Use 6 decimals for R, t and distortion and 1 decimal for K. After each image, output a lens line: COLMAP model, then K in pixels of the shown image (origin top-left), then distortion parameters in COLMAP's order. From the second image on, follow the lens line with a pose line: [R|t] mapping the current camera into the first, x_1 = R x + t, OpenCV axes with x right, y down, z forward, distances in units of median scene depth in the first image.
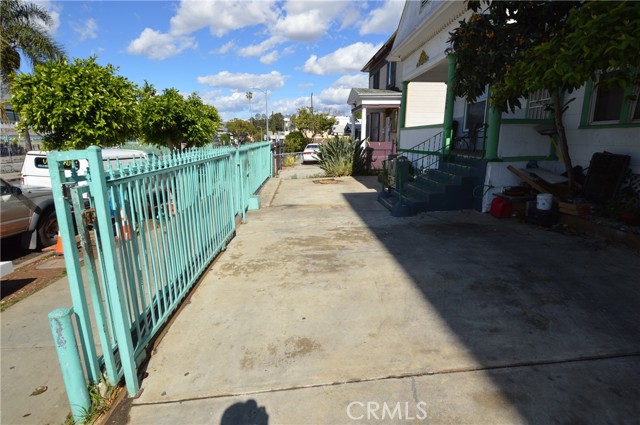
lens RADIAL K [[321.5, 0, 320.6], [0, 321.5, 212.9], [0, 0, 1]] dist [-0.027410, 0.002884]
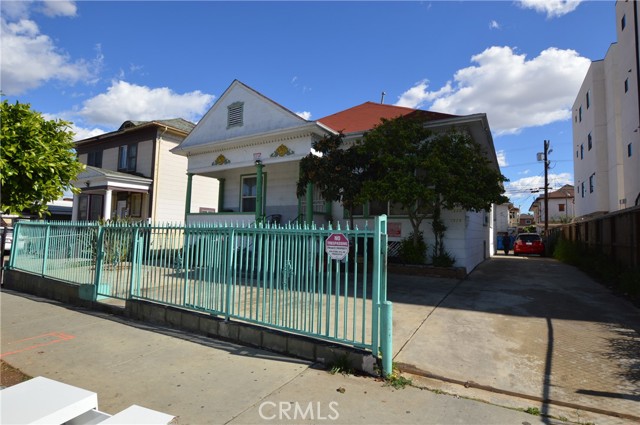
lens RADIAL K [[334.2, 0, 321.9], [0, 334.2, 212.9], [0, 0, 1]] dist [-0.015339, -0.000472]
pose [[0.554436, 0.058254, 0.830185, -0.938580], [0.168436, 0.969048, -0.180488, 0.034247], [-0.815003, 0.239902, 0.527463, 0.060569]]
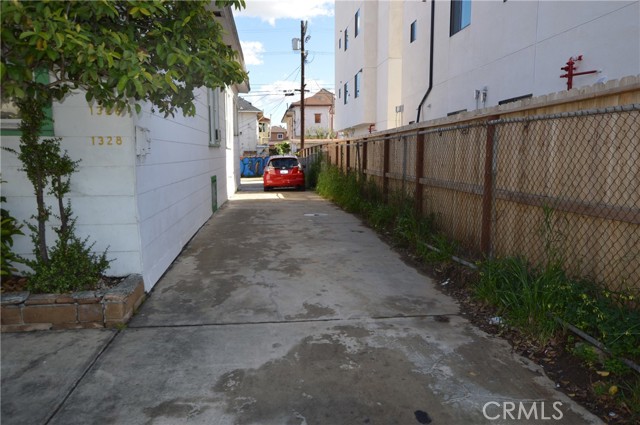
lens RADIAL K [[455.5, 0, 320.1], [0, 455.5, 212.5], [0, 0, 1]] dist [0.000717, 0.006960]
pose [[-0.055238, -0.129728, 0.990010, 0.091467], [0.227637, 0.963775, 0.138991, -0.029065], [-0.972178, 0.233041, -0.023706, 0.106231]]
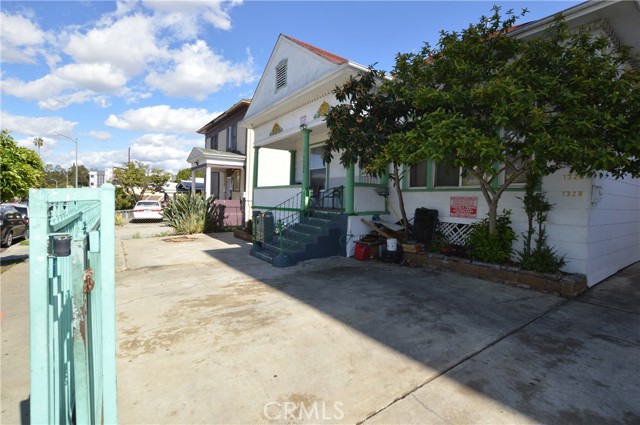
lens RADIAL K [[309.2, 0, 321.7], [0, 309.2, 212.7], [0, 0, 1]] dist [-0.028349, 0.003273]
pose [[0.849618, 0.002346, 0.527394, -0.227781], [0.093138, 0.983606, -0.154418, 0.005257], [-0.519110, 0.180317, 0.835470, 0.051208]]
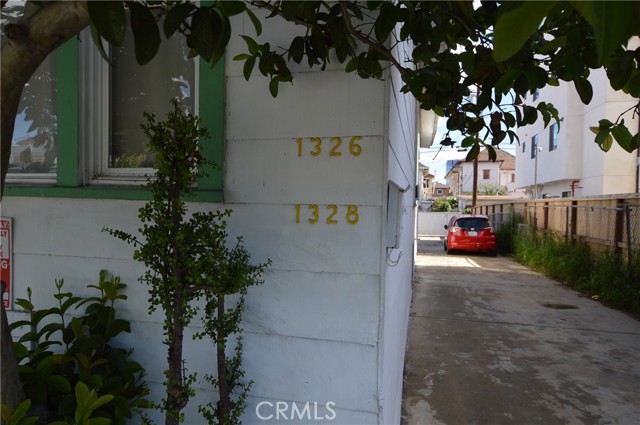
lens RADIAL K [[415.7, 0, 321.5], [0, 415.7, 213.7], [0, 0, 1]] dist [0.002270, 0.000587]
pose [[0.287236, -0.015681, 0.957731, 0.611032], [0.195669, 0.979743, -0.042642, -0.111440], [-0.937661, 0.199646, 0.284486, 0.332940]]
